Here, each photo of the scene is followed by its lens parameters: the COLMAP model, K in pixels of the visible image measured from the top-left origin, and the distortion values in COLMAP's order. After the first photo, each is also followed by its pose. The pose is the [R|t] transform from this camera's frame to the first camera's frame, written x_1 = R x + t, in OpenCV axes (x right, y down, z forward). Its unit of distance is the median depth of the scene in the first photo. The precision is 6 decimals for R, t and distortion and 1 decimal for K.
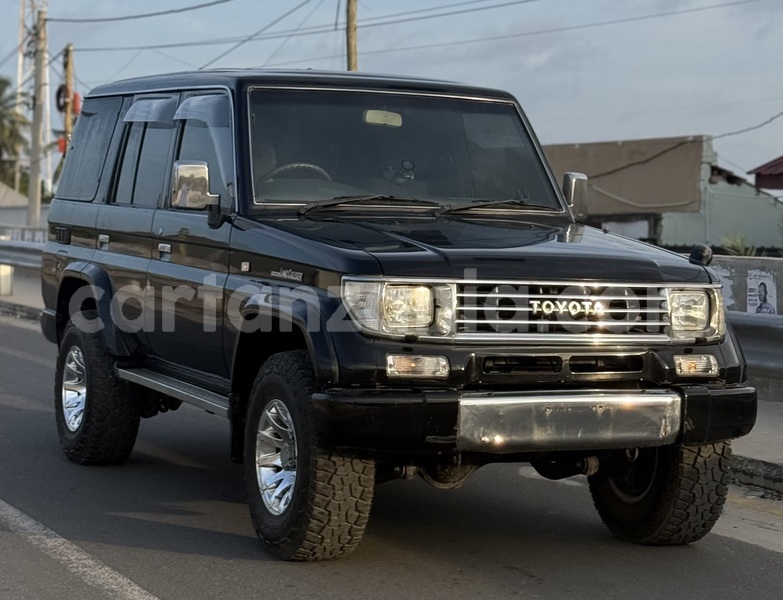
lens RADIAL K [[1935.5, 0, 391.5], [0, 1935.5, 300.0], [0, 0, 1]] dist [0.134816, 0.366957]
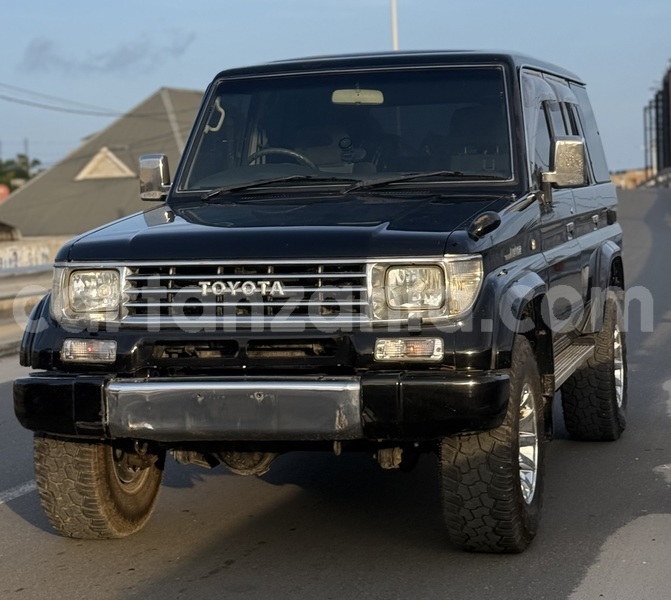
lens RADIAL K [[1706.7, 0, 364.6], [0, 1706.7, 256.7], [0, 0, 1]] dist [0.124995, -1.232716]
pose [[0.763557, -0.032423, -0.644927, 0.669516], [0.022984, 0.999470, -0.023036, 0.009171], [0.645332, 0.002767, 0.763897, 0.407831]]
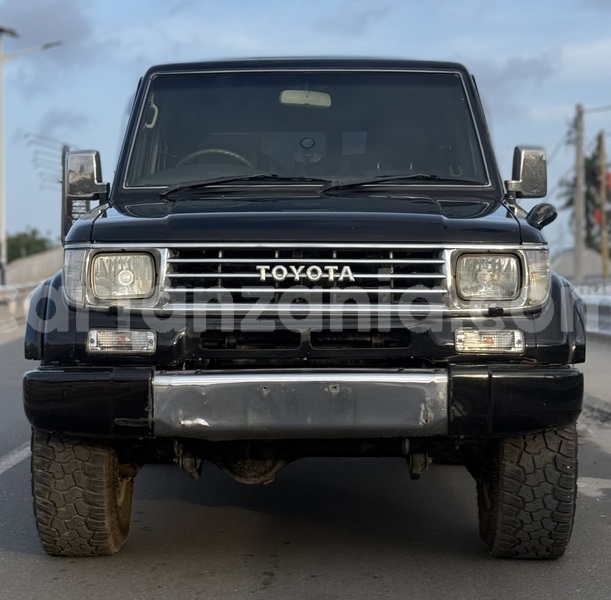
lens RADIAL K [[1582.8, 0, 305.5], [0, 1582.8, 300.0], [0, 0, 1]] dist [0.014036, 0.104079]
pose [[0.901961, -0.028193, -0.430896, 0.393844], [0.010272, 0.998985, -0.043859, 0.046830], [0.431695, 0.035133, 0.901335, 0.366139]]
